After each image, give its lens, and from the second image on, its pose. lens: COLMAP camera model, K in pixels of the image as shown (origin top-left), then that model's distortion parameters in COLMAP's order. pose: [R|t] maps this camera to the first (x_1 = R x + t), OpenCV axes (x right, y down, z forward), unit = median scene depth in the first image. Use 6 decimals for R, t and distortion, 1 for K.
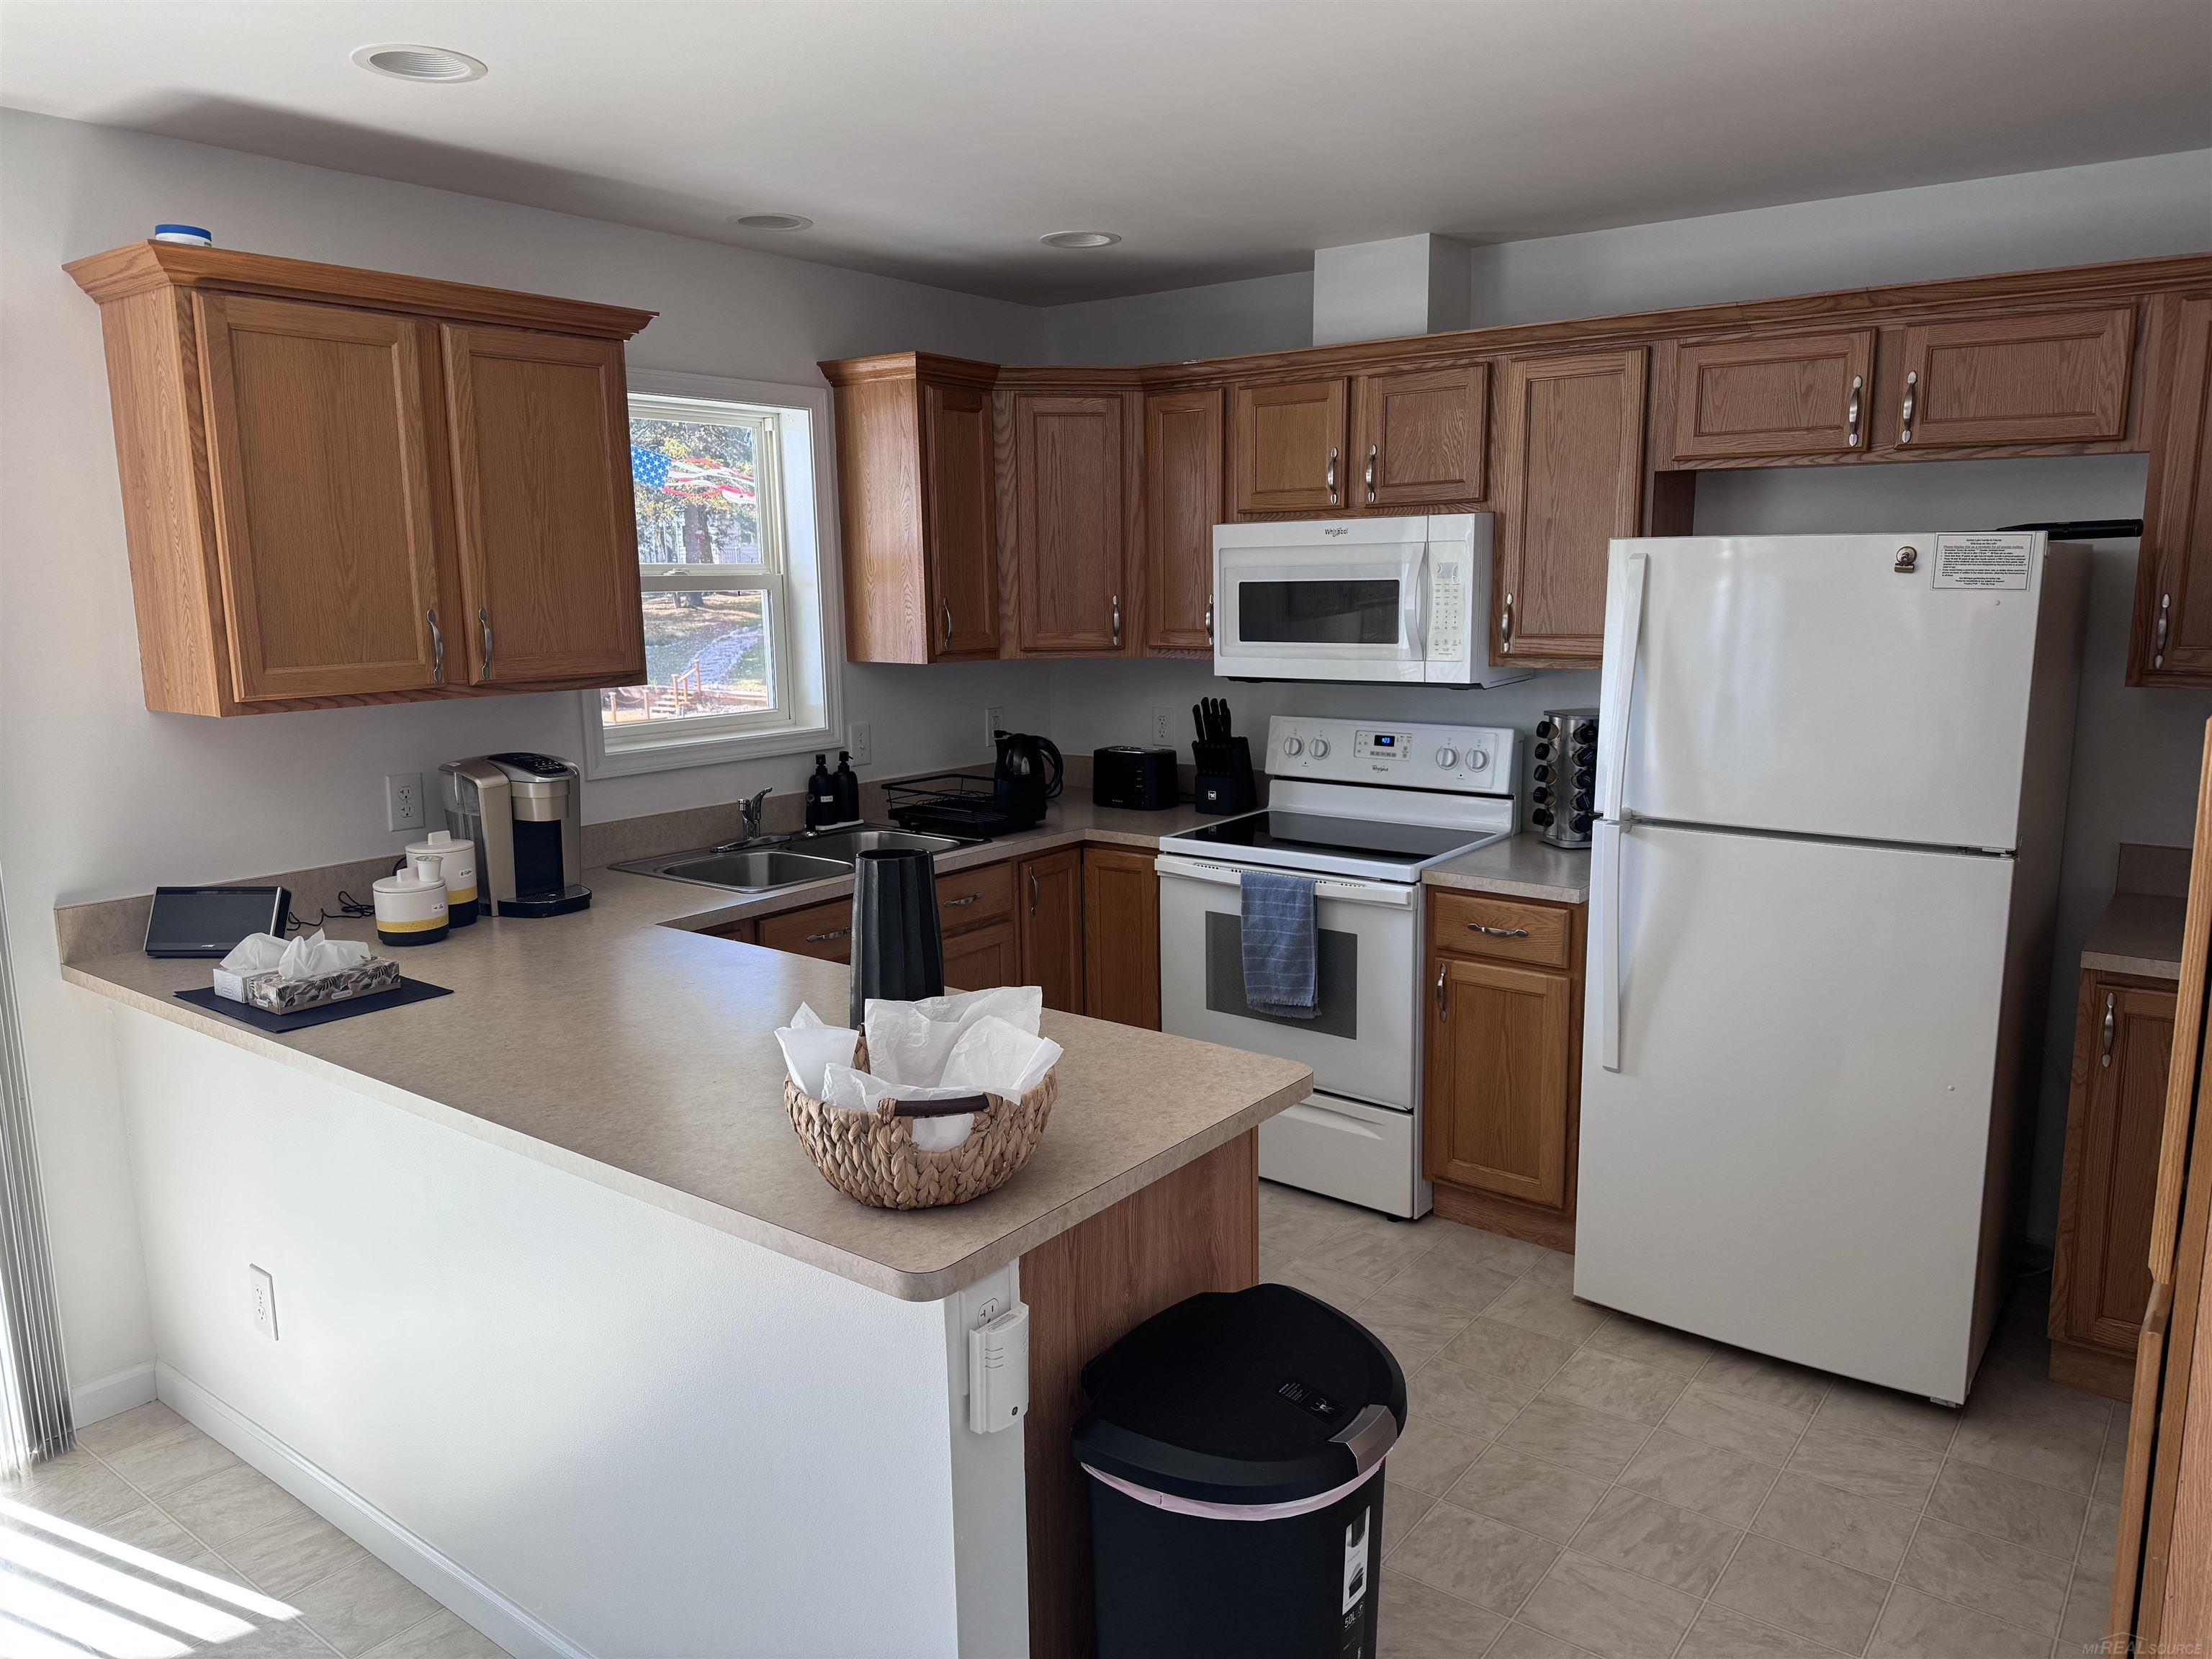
lens RADIAL K [[1563.4, 0, 1106.0], [0, 1563.4, 829.5], [0, 0, 1]] dist [0.057197, -0.059348]
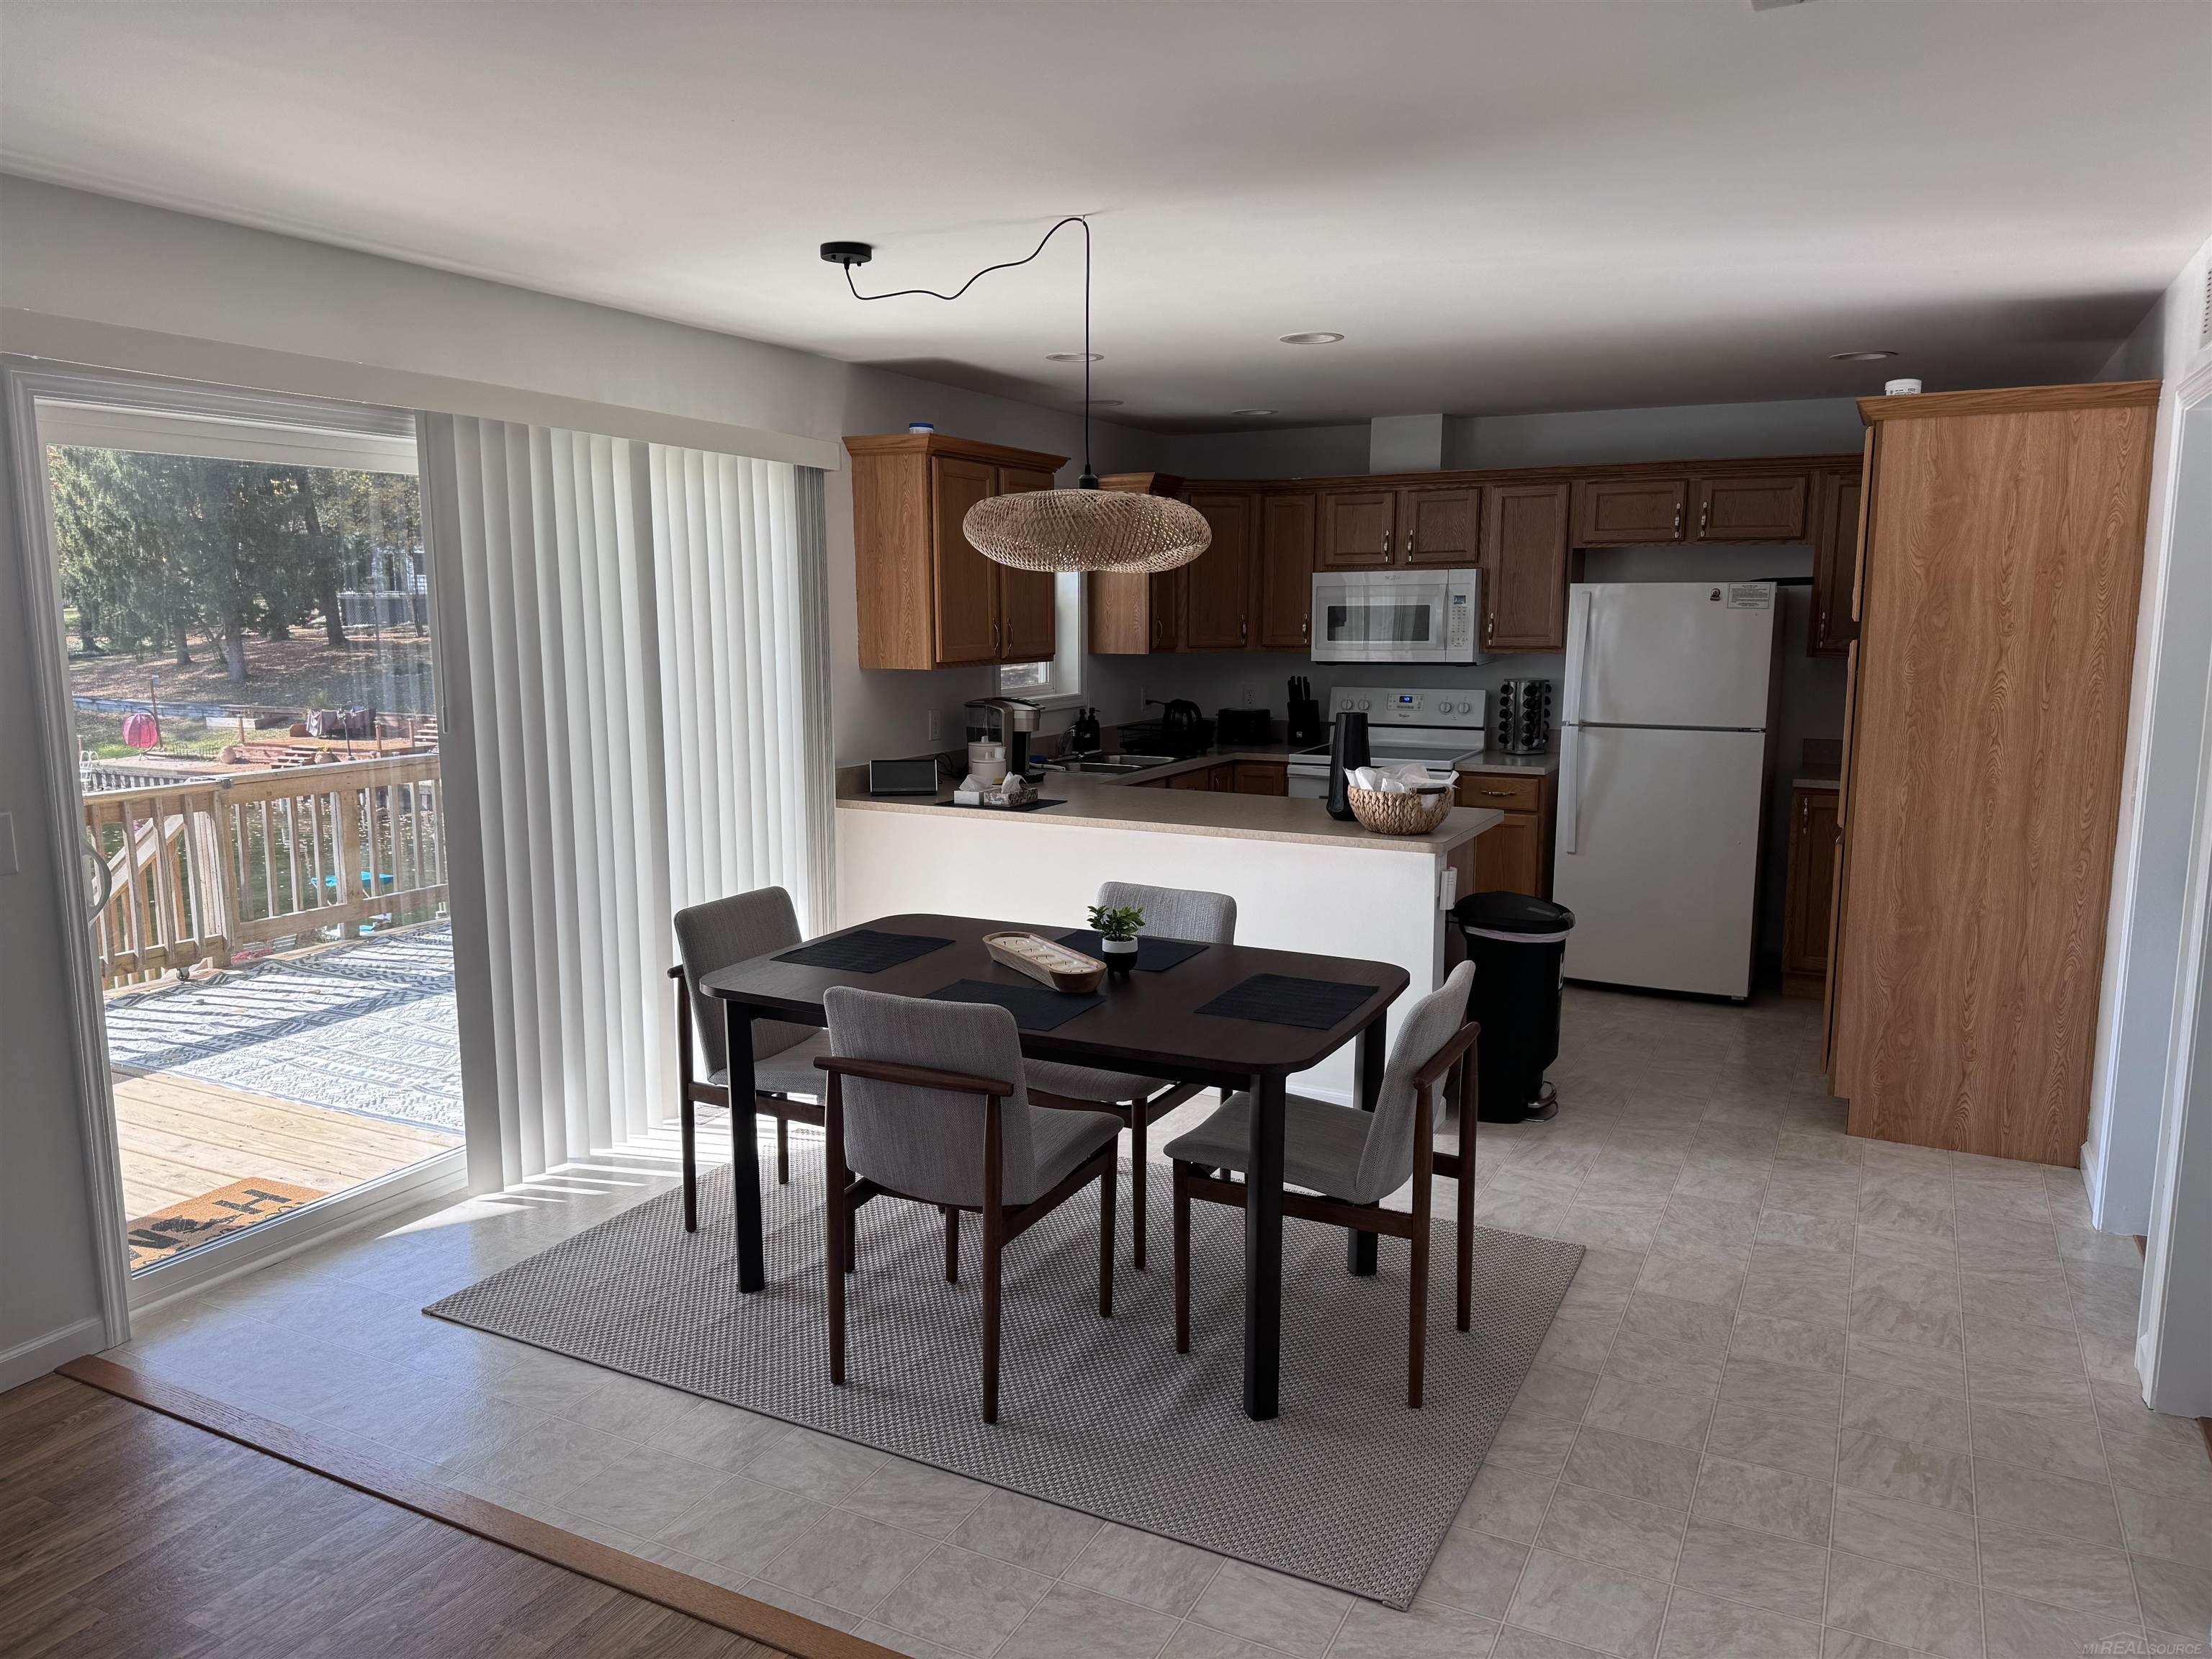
lens RADIAL K [[1554.9, 0, 1109.7], [0, 1554.9, 832.6], [0, 0, 1]] dist [0.108046, -0.154213]
pose [[0.983379, -0.017633, 0.180706, -0.509367], [0.021298, 0.999605, -0.018364, 0.127699], [-0.180311, 0.021907, 0.983366, -0.696392]]
